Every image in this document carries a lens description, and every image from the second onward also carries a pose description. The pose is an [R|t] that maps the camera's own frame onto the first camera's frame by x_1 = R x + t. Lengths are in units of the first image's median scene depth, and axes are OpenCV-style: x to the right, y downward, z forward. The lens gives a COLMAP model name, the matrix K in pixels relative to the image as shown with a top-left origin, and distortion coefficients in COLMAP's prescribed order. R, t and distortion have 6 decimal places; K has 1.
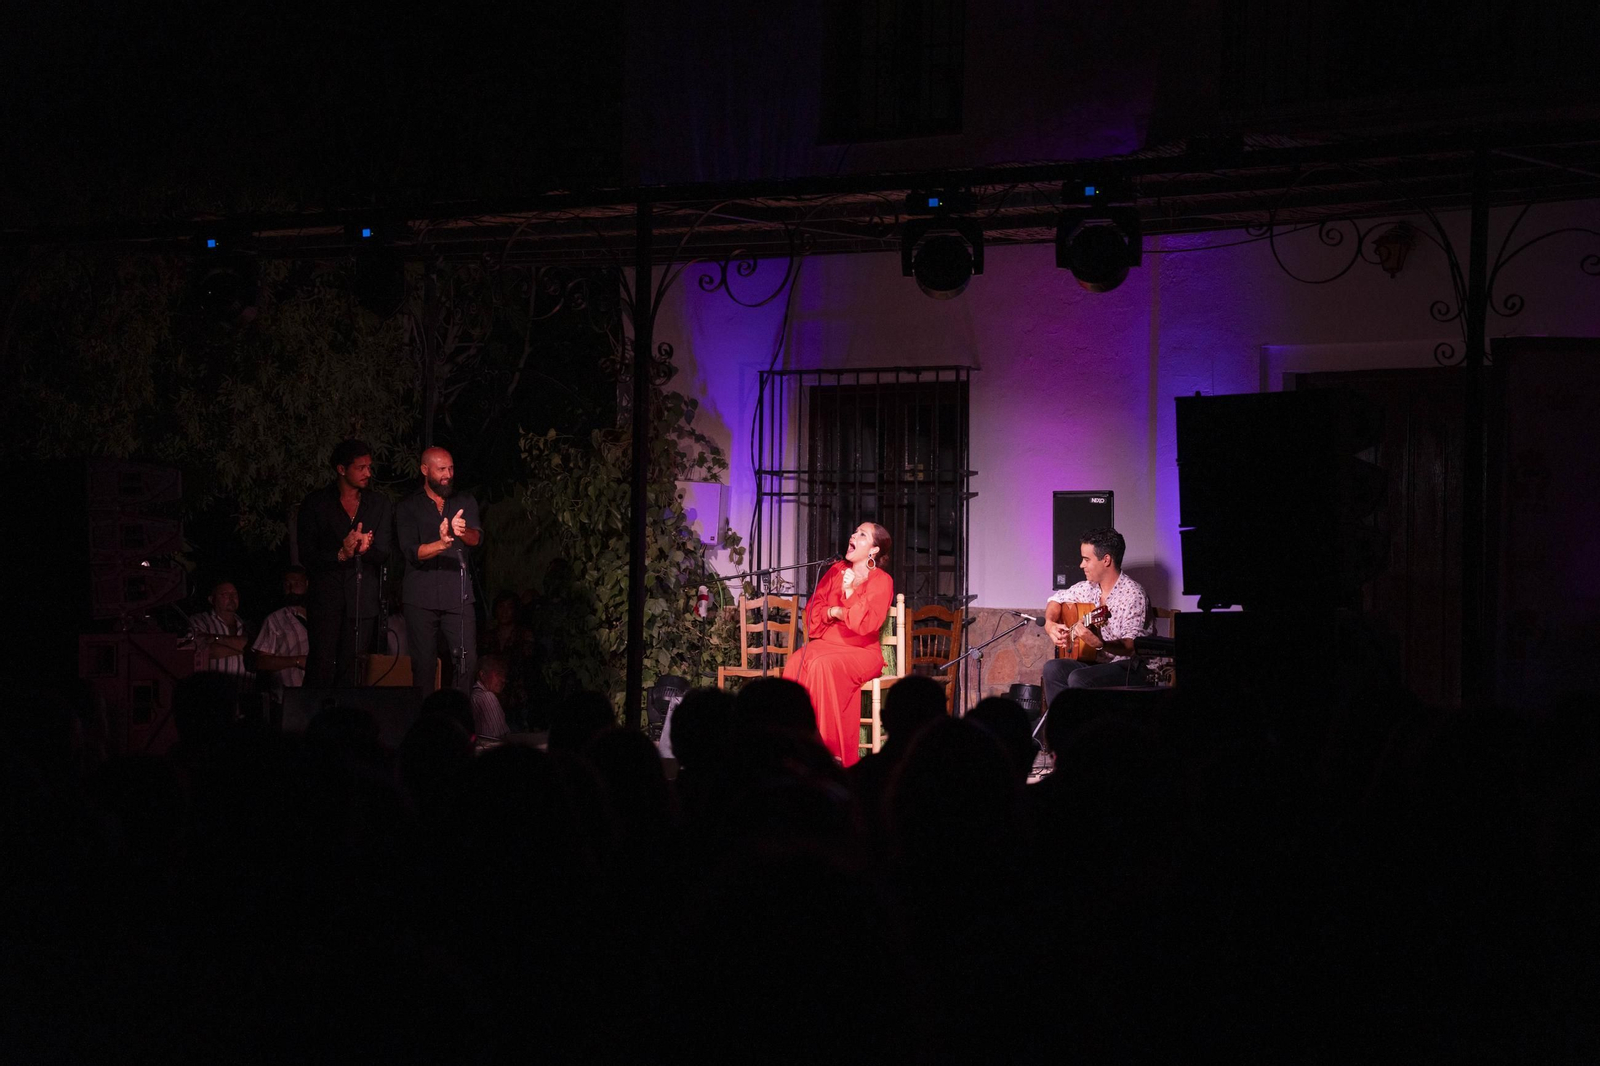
lens RADIAL K [[2680.0, 0, 800.0], [0, 2680.0, 533.0], [0, 0, 1]] dist [0.356530, -0.003306]
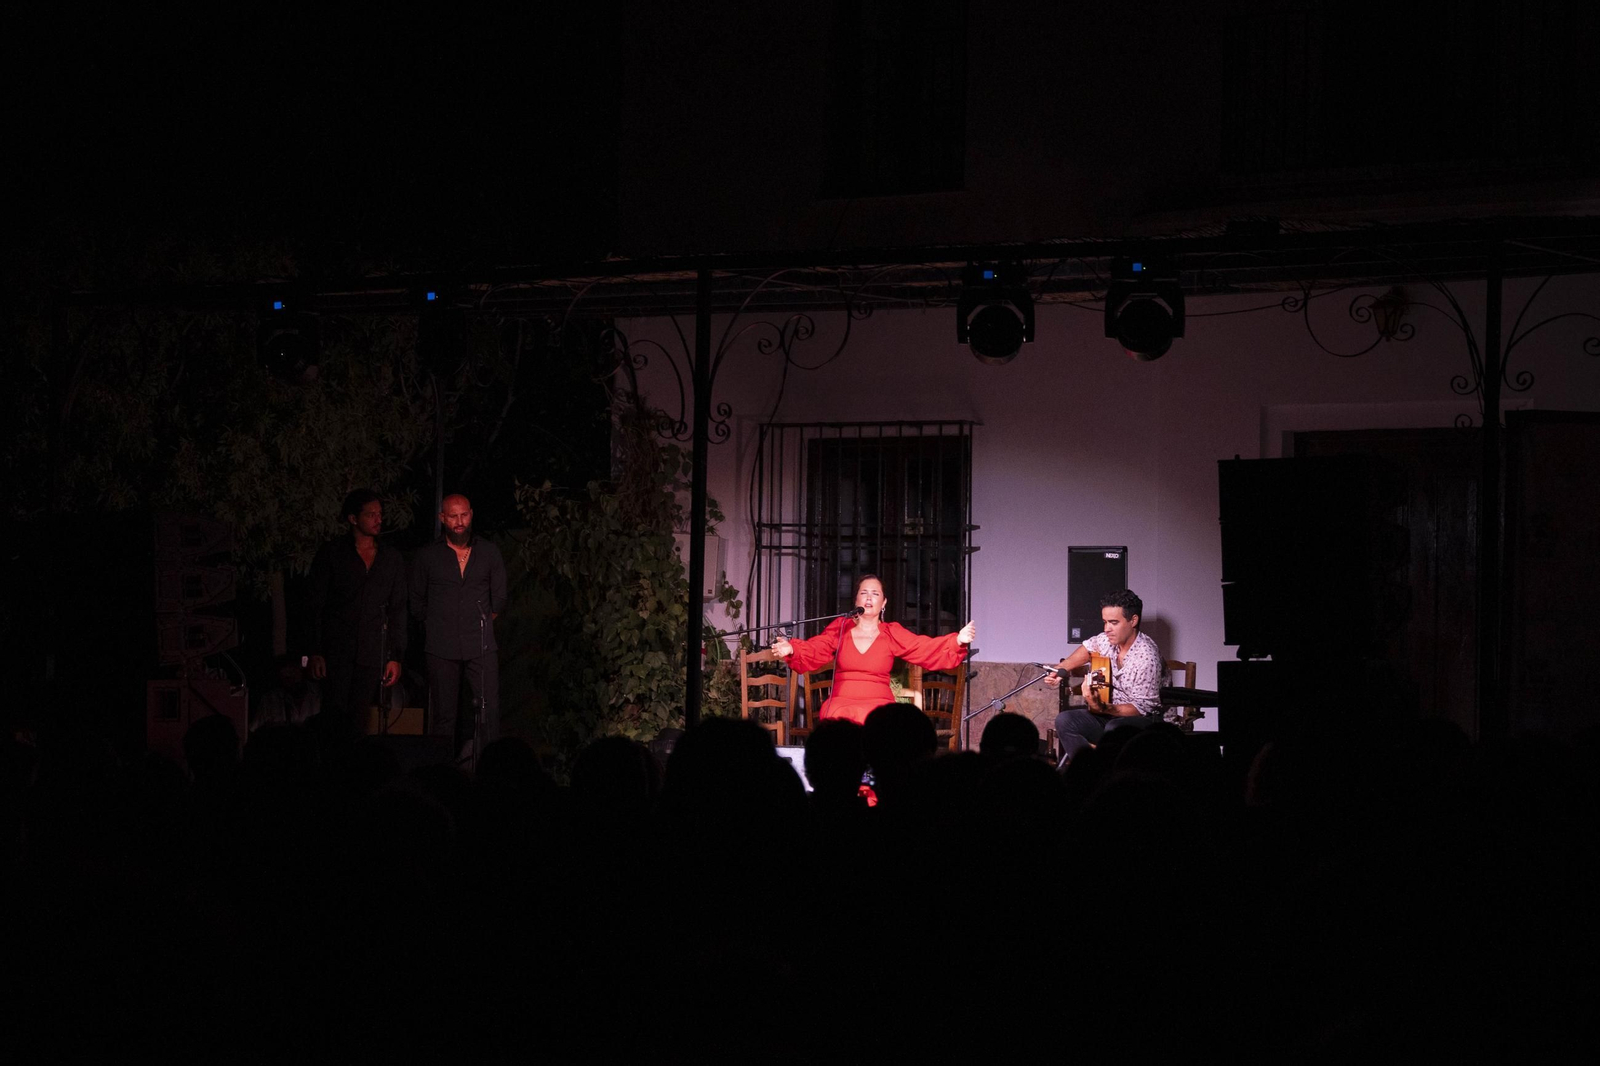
lens RADIAL K [[2952.6, 0, 800.0], [0, 2952.6, 533.0], [0, 0, 1]] dist [-0.035129, 6.092367]
pose [[0.999346, 0.005425, 0.035756, -0.039415], [-0.004746, 0.999807, -0.019045, 0.001042], [-0.035853, 0.018863, 0.999179, -0.095191]]
